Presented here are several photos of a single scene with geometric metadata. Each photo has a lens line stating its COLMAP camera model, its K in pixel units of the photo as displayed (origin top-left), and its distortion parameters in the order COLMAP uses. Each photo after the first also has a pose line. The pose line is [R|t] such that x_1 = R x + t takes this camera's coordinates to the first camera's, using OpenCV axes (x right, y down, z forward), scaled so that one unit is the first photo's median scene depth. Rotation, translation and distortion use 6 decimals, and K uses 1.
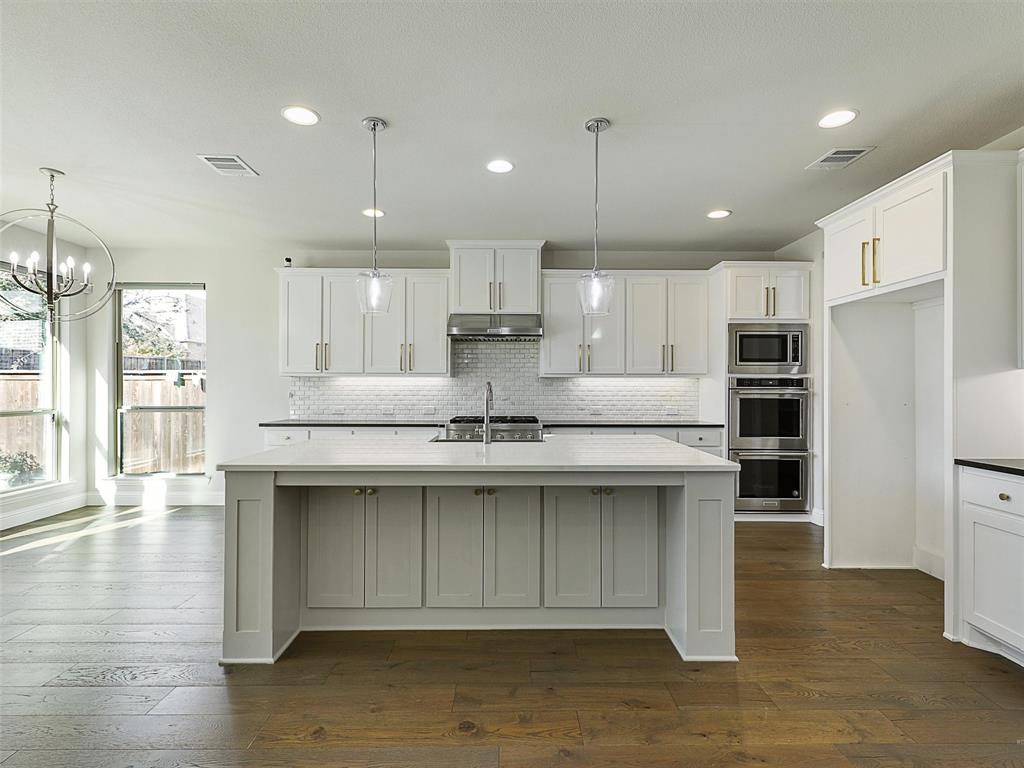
lens RADIAL K [[514.8, 0, 518.3], [0, 514.8, 383.4], [0, 0, 1]] dist [0.013819, -0.003831]
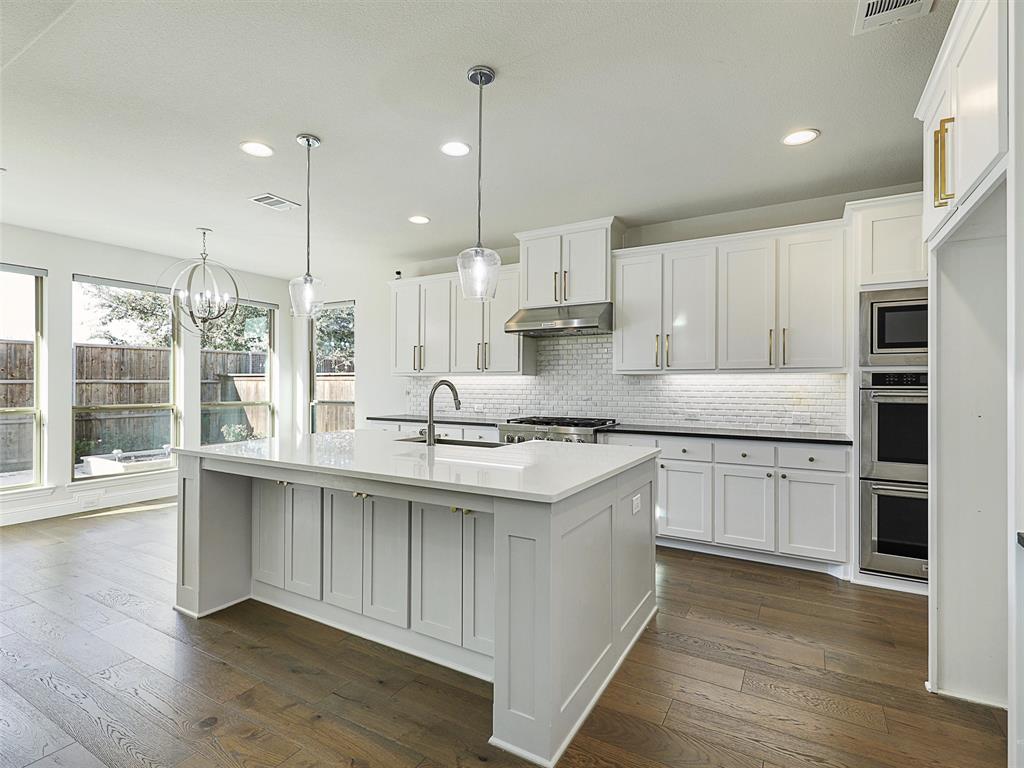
lens RADIAL K [[514.8, 0, 509.5], [0, 514.8, 382.6], [0, 0, 1]] dist [0.013819, -0.003831]
pose [[0.851812, -0.002294, -0.523843, 0.354388], [0.002616, 0.999997, -0.000125, 0.001106], [0.523841, -0.001264, 0.851815, 0.170640]]
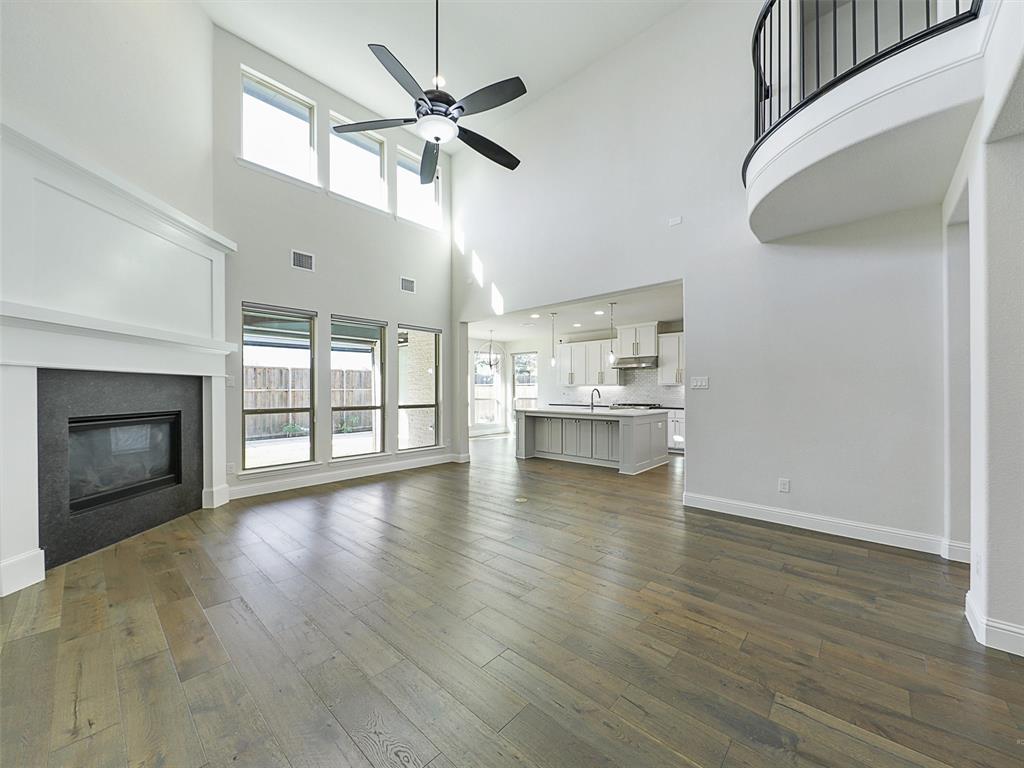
lens RADIAL K [[397.3, 0, 507.8], [0, 397.3, 387.6], [0, 0, 1]] dist [0.015594, -0.000472]
pose [[0.724661, -0.008597, -0.689052, 0.731601], [0.007943, 0.999960, -0.004123, -0.001511], [0.689060, -0.002485, 0.724700, -0.618666]]
